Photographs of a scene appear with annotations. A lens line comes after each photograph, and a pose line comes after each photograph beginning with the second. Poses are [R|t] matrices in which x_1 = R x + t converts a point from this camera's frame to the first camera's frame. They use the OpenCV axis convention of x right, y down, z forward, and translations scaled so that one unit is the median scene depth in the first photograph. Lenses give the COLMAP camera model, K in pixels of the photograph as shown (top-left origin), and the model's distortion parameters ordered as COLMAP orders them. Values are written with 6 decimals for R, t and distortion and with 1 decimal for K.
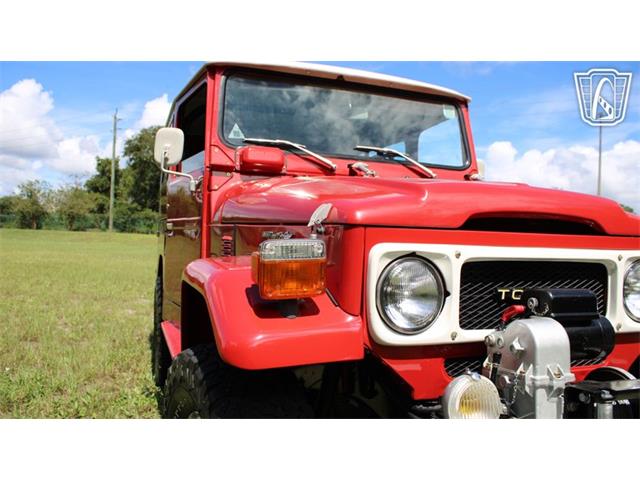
lens RADIAL K [[541.2, 0, 320.0], [0, 541.2, 240.0], [0, 0, 1]] dist [-0.160657, 0.146318]
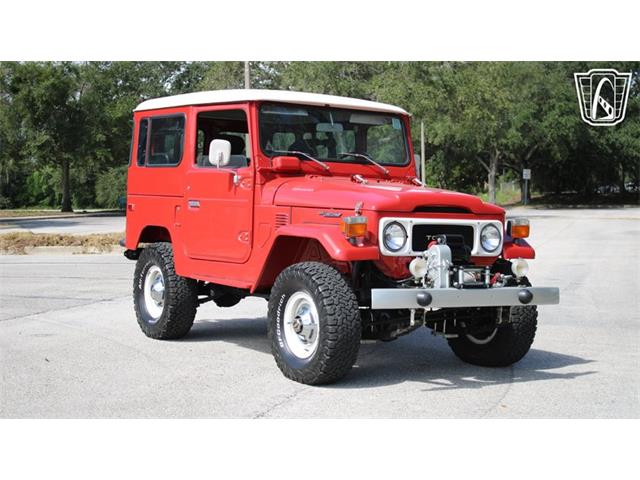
lens RADIAL K [[1085.8, 0, 320.0], [0, 1085.8, 240.0], [0, 0, 1]] dist [0.006269, 0.076342]
pose [[0.976886, -0.007196, 0.213640, -1.291803], [-0.000383, 0.999373, 0.035411, -0.071551], [-0.213761, -0.034674, 0.976270, -4.021775]]
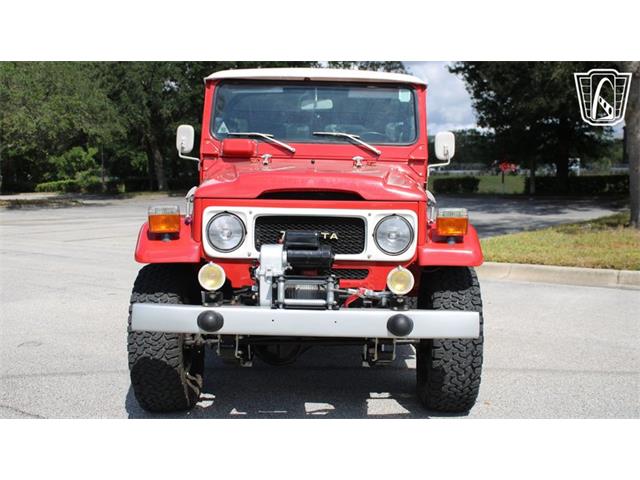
lens RADIAL K [[734.6, 0, 320.0], [0, 734.6, 240.0], [0, 0, 1]] dist [-0.072147, 0.020998]
pose [[0.942934, 0.010262, -0.332822, 1.348342], [0.006762, 0.998729, 0.049950, -0.003210], [0.332911, -0.049350, 0.941666, -1.389742]]
